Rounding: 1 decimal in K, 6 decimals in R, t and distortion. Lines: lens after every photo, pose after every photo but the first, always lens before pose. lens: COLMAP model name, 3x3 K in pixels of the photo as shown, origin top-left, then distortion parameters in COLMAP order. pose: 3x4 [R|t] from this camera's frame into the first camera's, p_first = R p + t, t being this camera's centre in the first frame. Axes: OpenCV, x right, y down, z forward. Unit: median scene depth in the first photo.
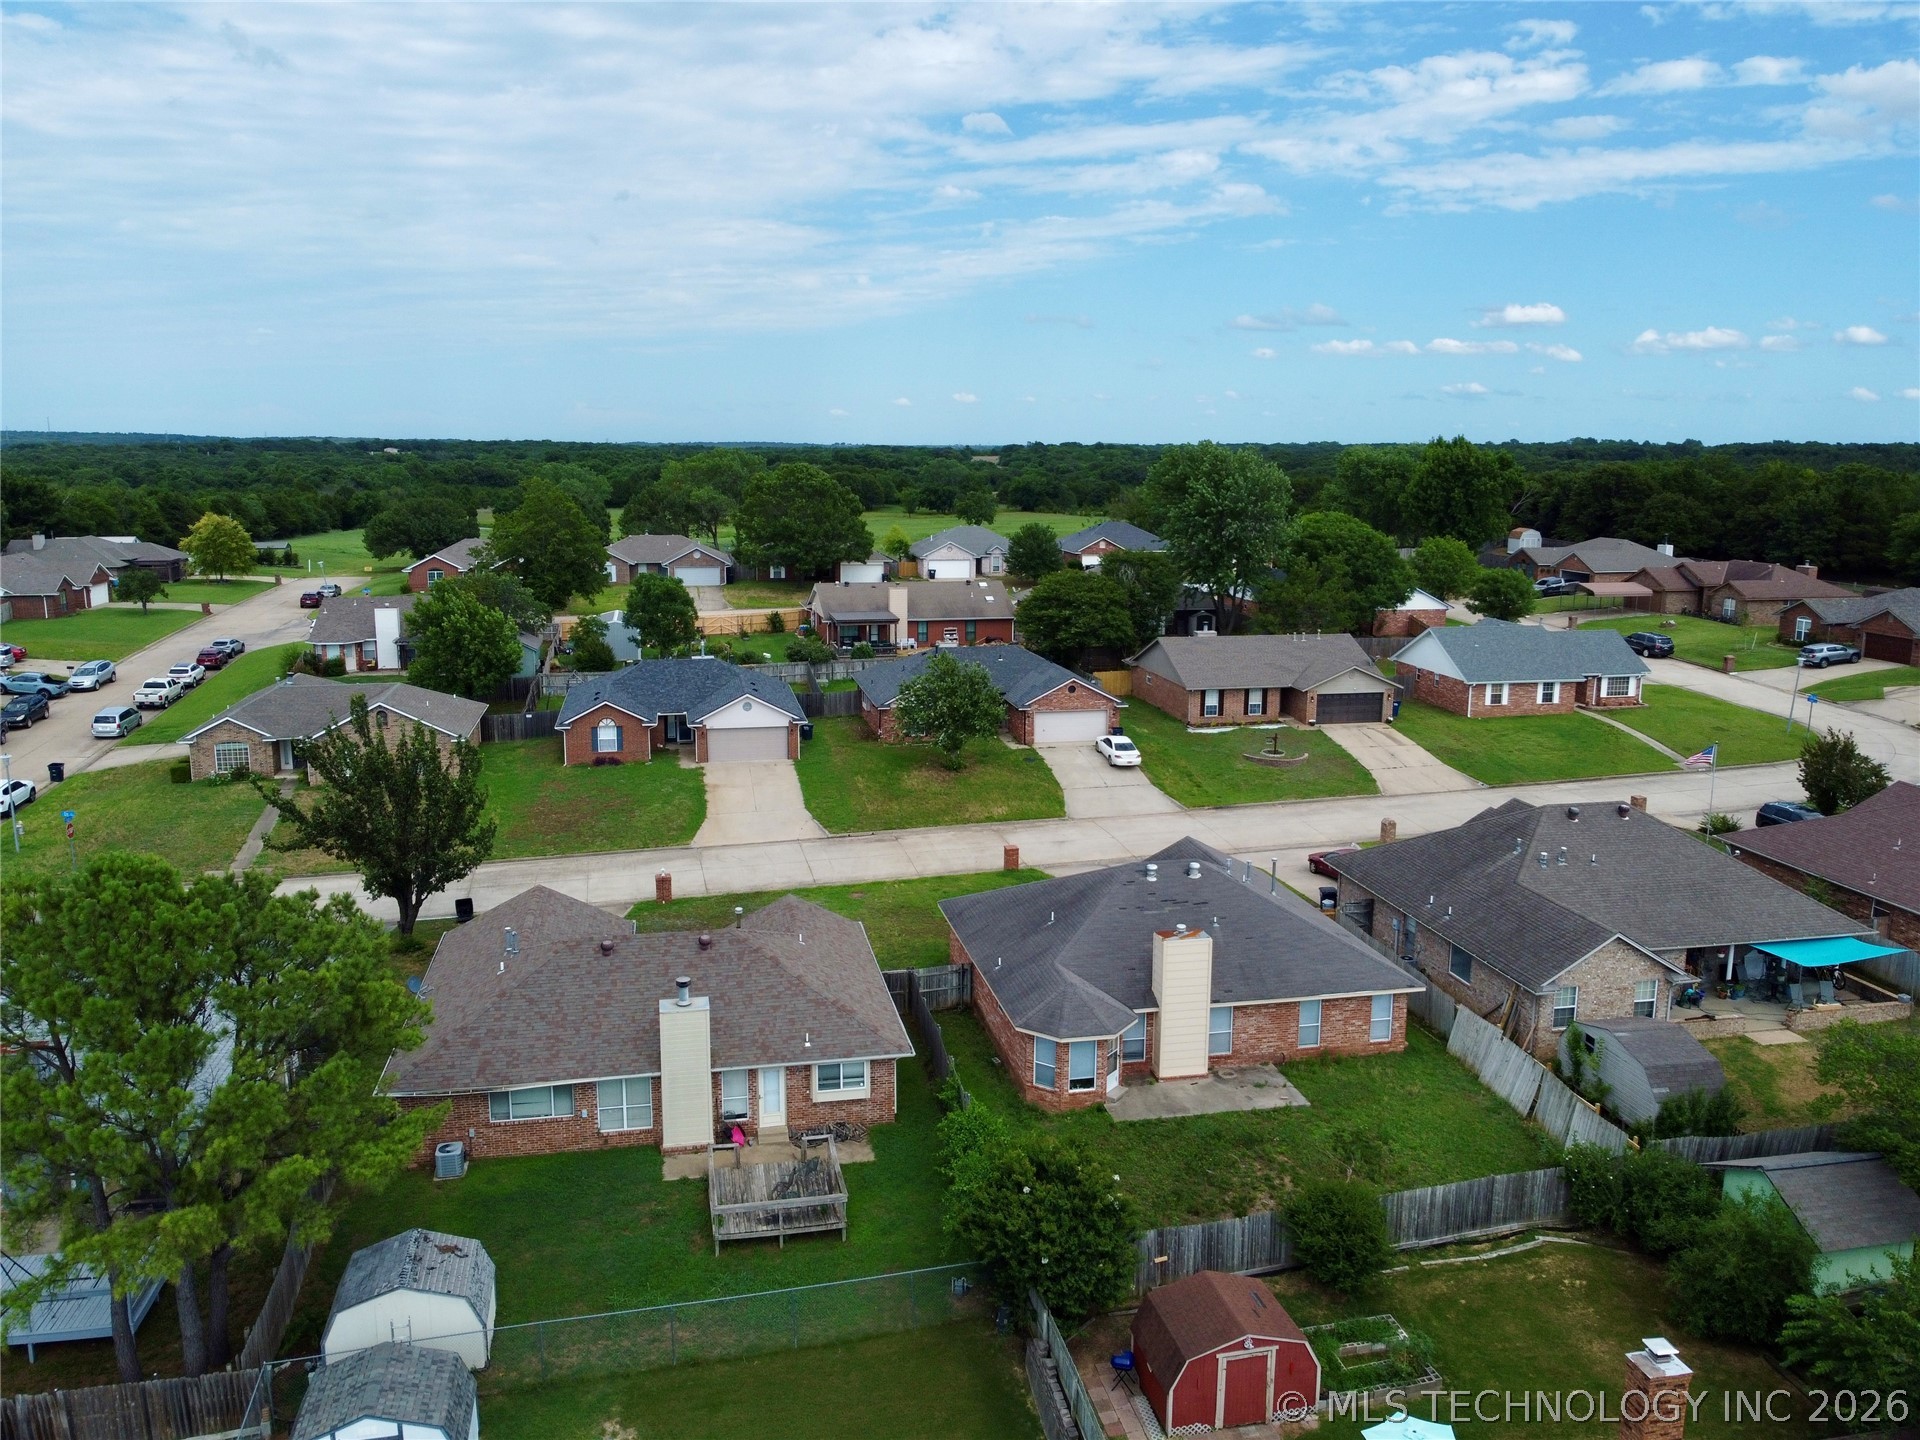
lens RADIAL K [[1456.7, 0, 962.9], [0, 1456.7, 708.4], [0, 0, 1]] dist [-0.005144, 0.001790]
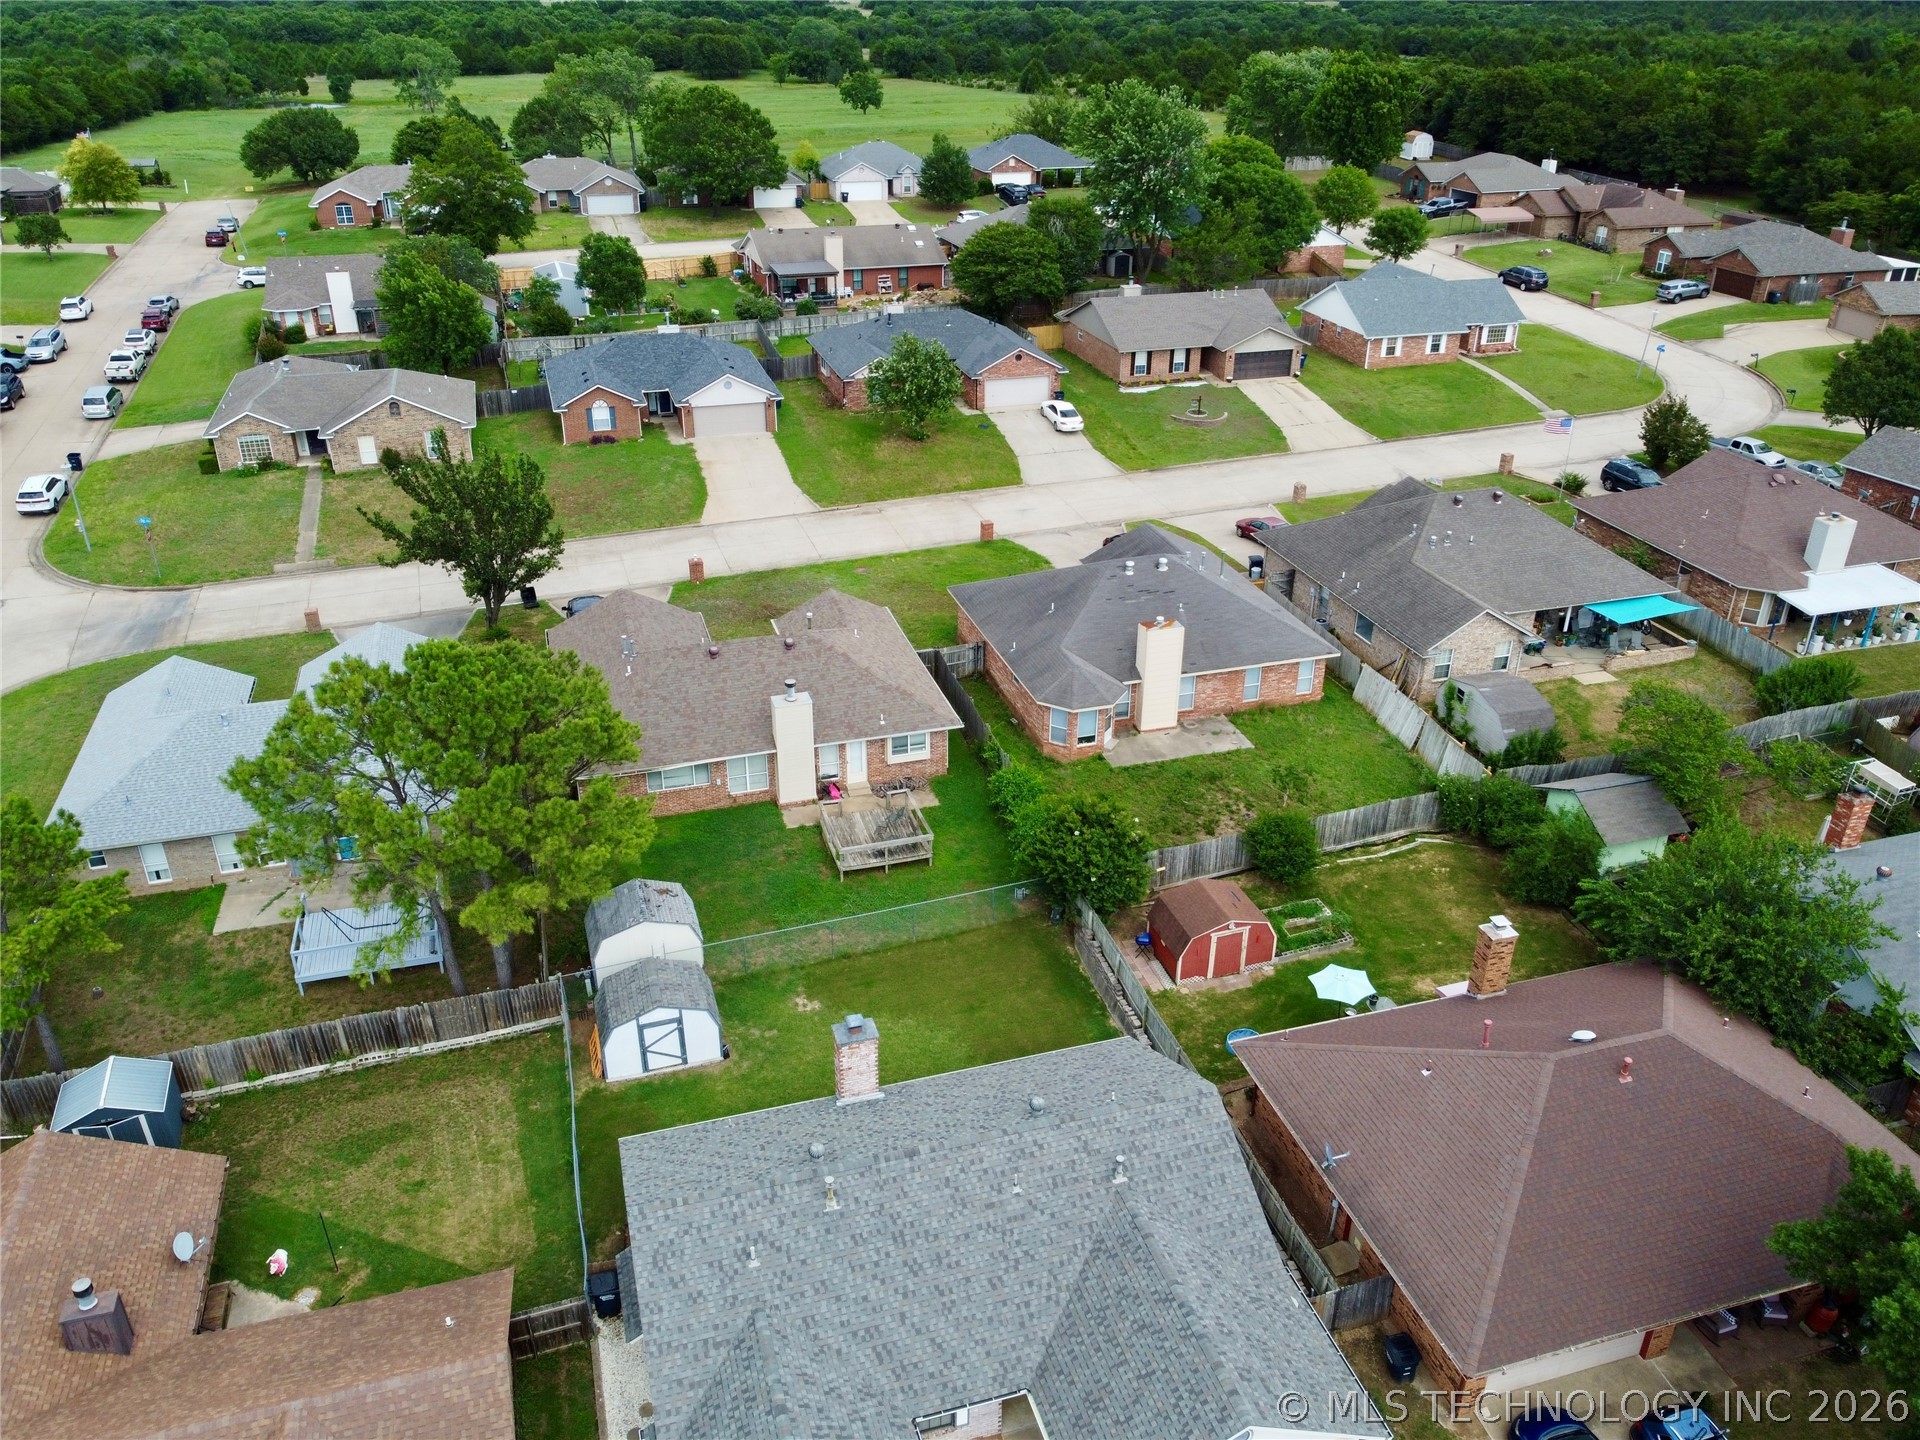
lens RADIAL K [[1456.7, 0, 962.9], [0, 1456.7, 708.4], [0, 0, 1]] dist [-0.005144, 0.001790]
pose [[0.995664, -0.040972, 0.083513, -0.110148], [0.015297, 0.957670, 0.287462, -0.119993], [-0.091756, -0.284938, 0.954144, -0.192281]]
